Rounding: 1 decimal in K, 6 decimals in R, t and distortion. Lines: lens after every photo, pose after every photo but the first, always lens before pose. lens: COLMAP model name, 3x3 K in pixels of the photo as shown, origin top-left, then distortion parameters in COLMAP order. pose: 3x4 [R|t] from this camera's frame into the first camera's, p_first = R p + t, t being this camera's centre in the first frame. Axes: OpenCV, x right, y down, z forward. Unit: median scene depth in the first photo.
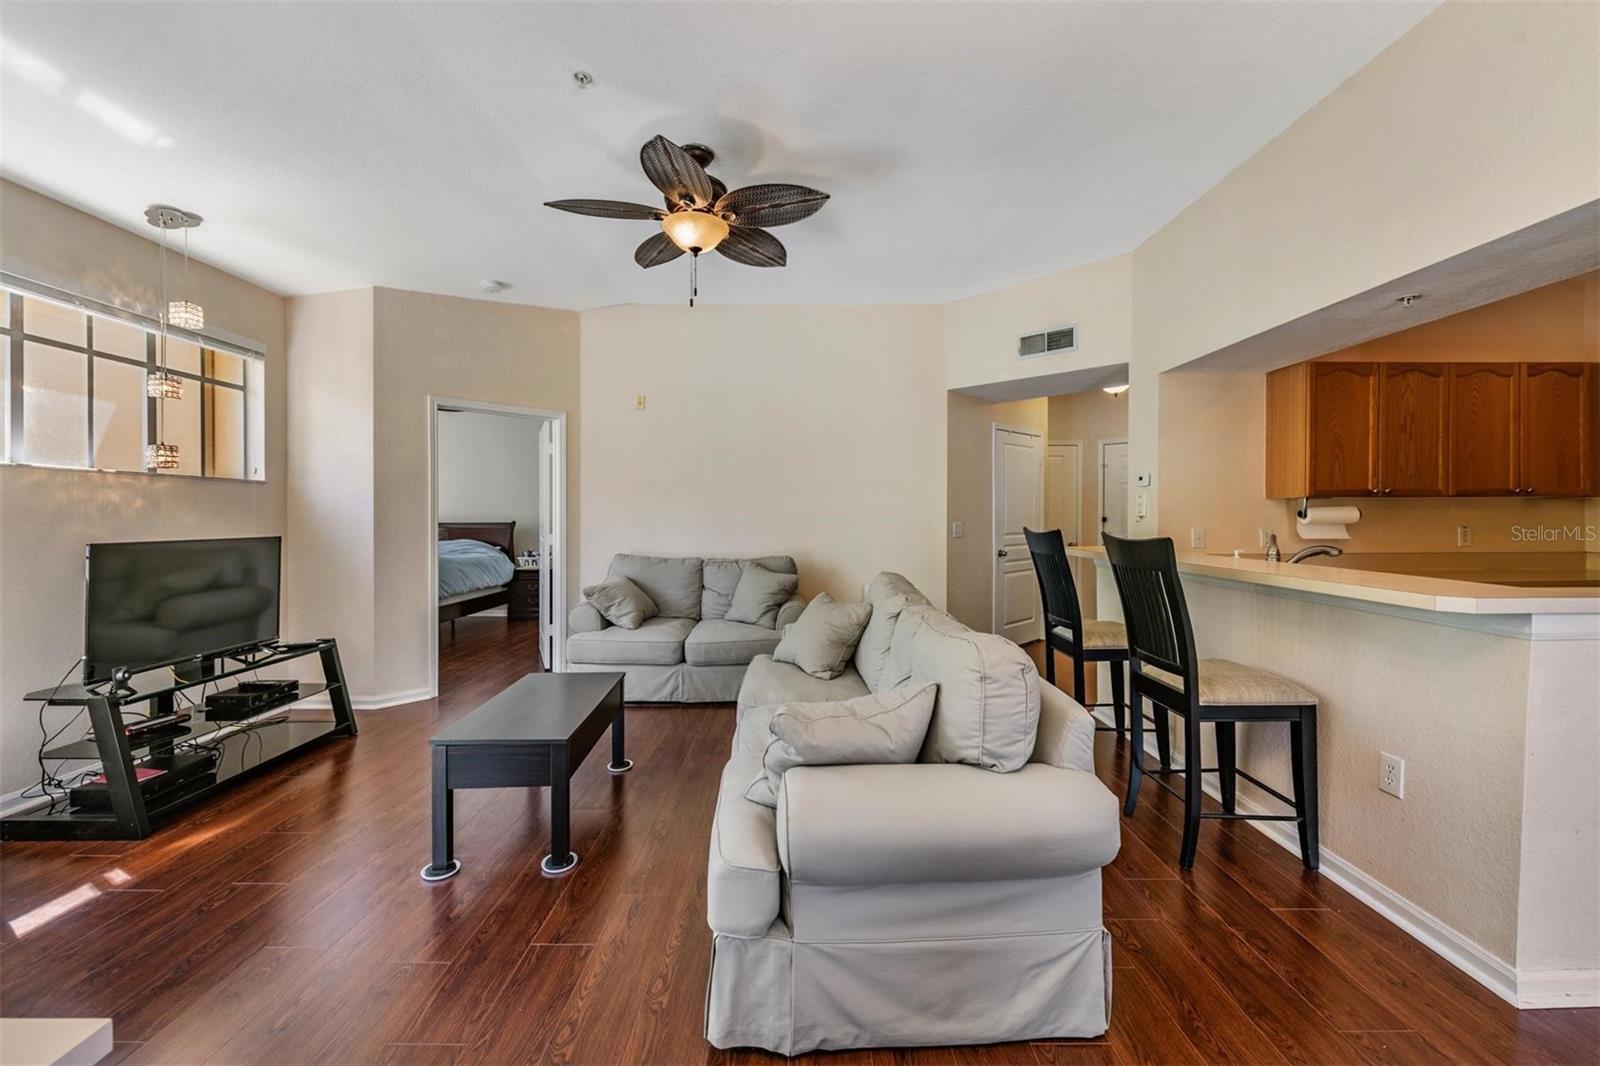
lens RADIAL K [[625.3, 0, 805.0], [0, 625.3, 527.0], [0, 0, 1]] dist [-0.007167, -0.000475]
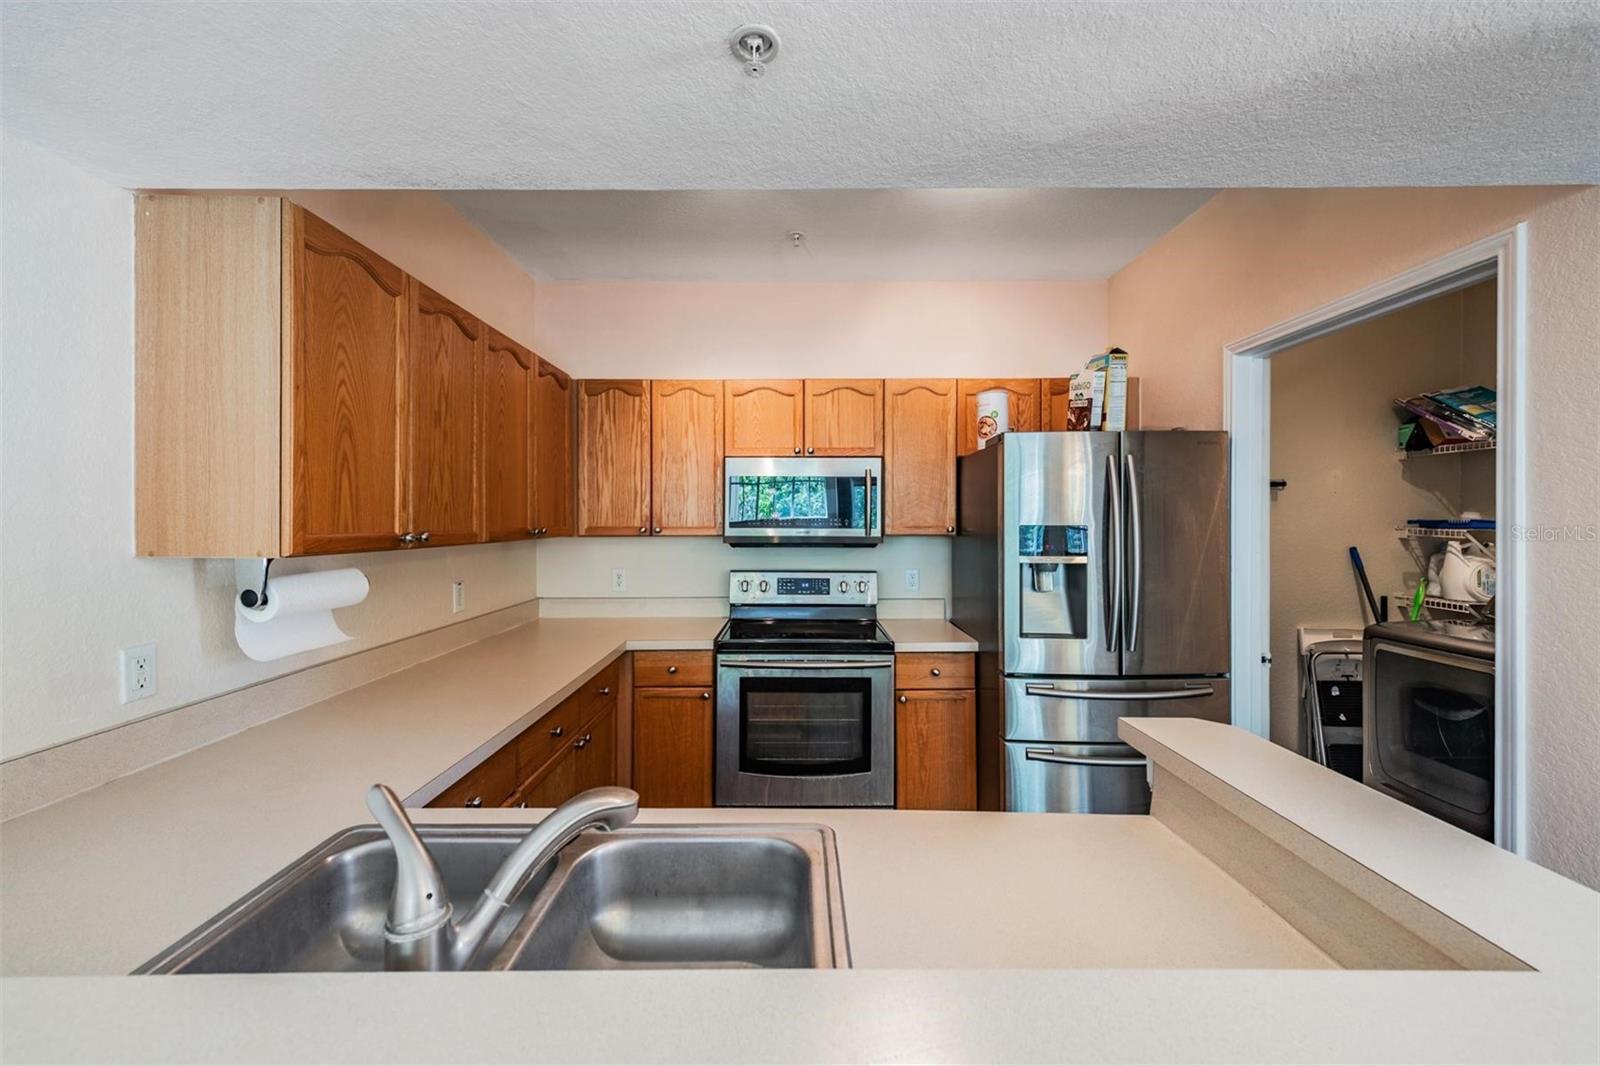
lens RADIAL K [[625.3, 0, 787.7], [0, 625.3, 529.1], [0, 0, 1]] dist [-0.007167, -0.000475]
pose [[0.022094, -0.012593, 0.999677, 0.439658], [0.018940, 0.999746, 0.012175, -0.065087], [-0.999576, 0.018664, 0.022327, 0.691135]]
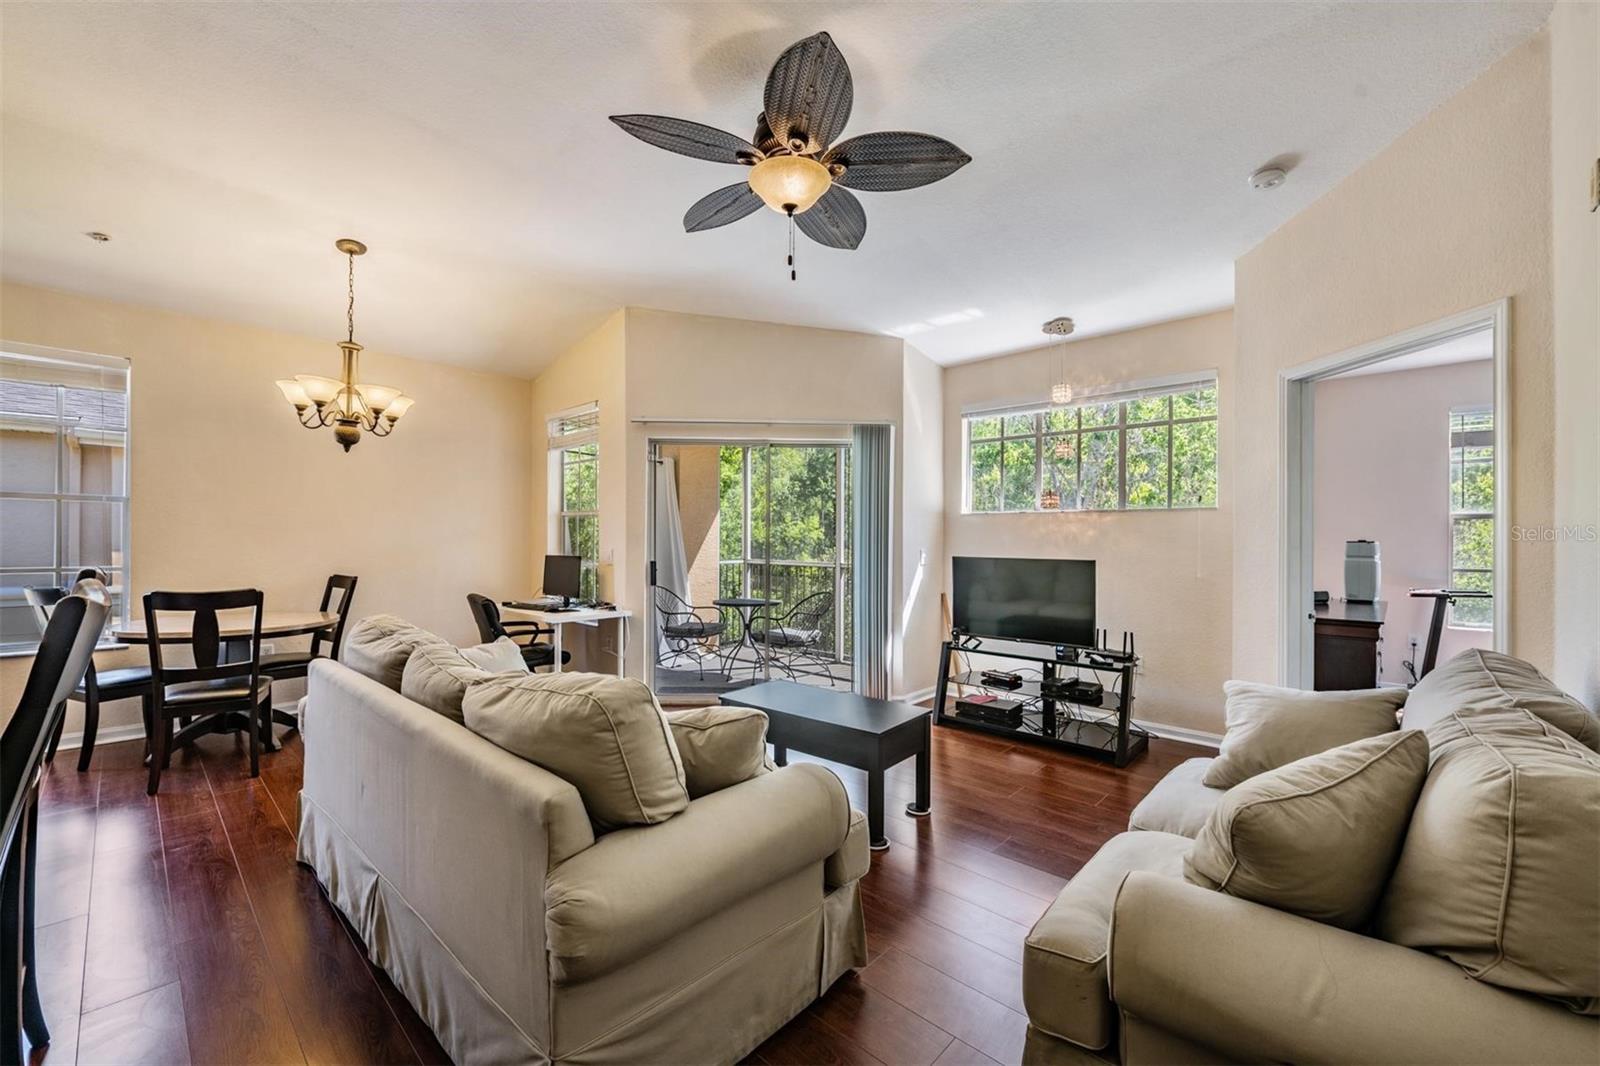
lens RADIAL K [[625.3, 0, 796.3], [0, 625.3, 543.9], [0, 0, 1]] dist [-0.007167, -0.000475]
pose [[-0.690348, 0.007862, -0.723435, 0.341258], [-0.019736, 0.999364, 0.029694, -0.037721], [0.723209, 0.034777, -0.689753, 1.325211]]
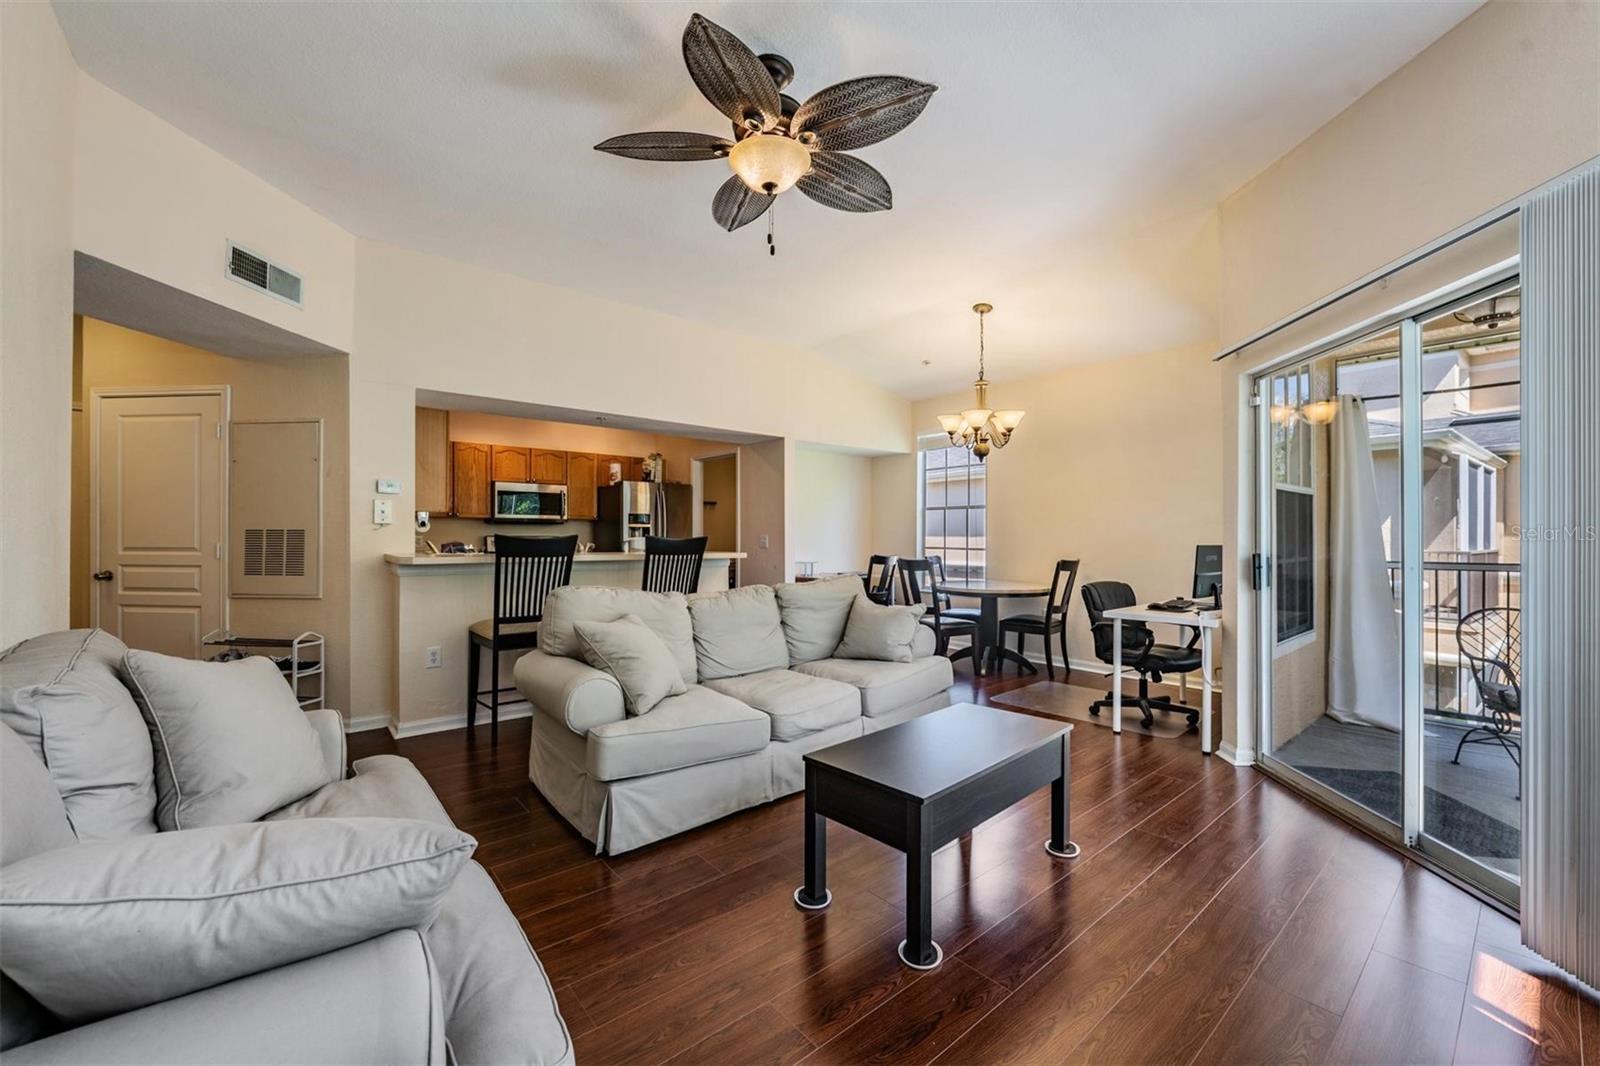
lens RADIAL K [[625.3, 0, 795.2], [0, 625.3, 531.6], [0, 0, 1]] dist [-0.007167, -0.000475]
pose [[-0.631440, 0.002305, 0.775421, -0.670944], [0.012775, 0.999891, 0.007431, -0.010479], [-0.775320, 0.014598, -0.631400, 1.258460]]
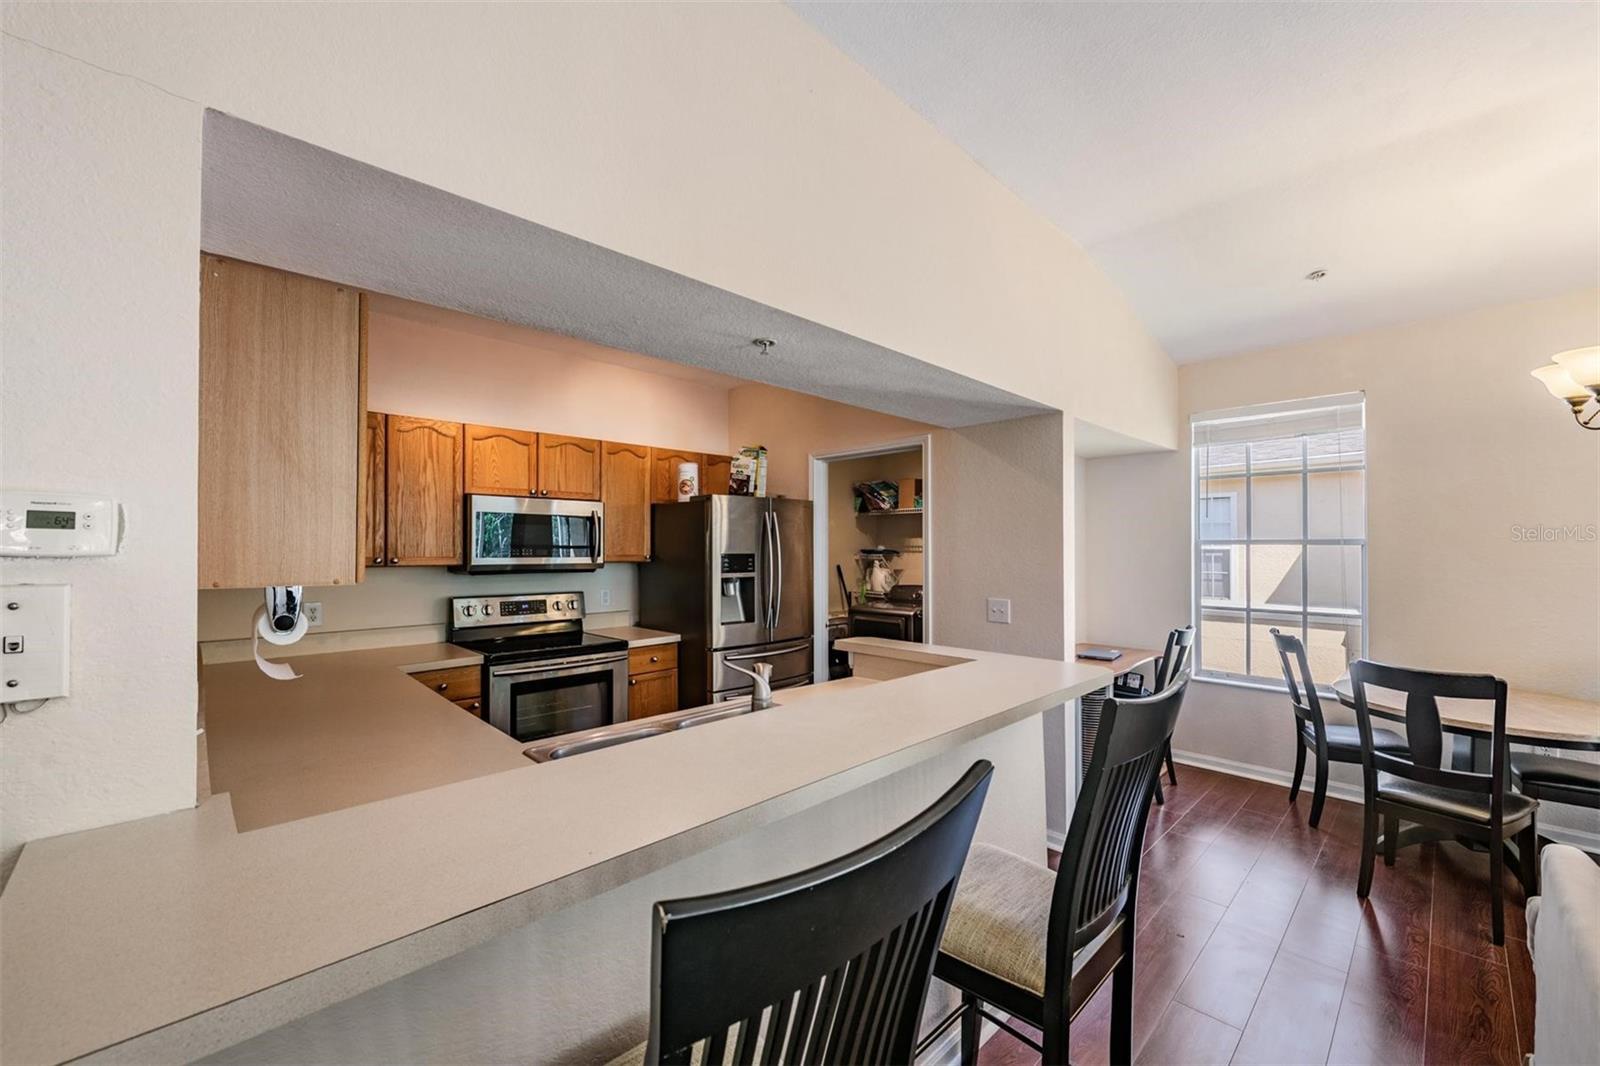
lens RADIAL K [[625.3, 0, 798.3], [0, 625.3, 538.5], [0, 0, 1]] dist [-0.007167, -0.000475]
pose [[-0.688317, 0.011047, 0.725326, 0.260070], [0.014055, 0.999899, -0.001891, -0.078359], [-0.725274, 0.008892, -0.688403, 1.078767]]
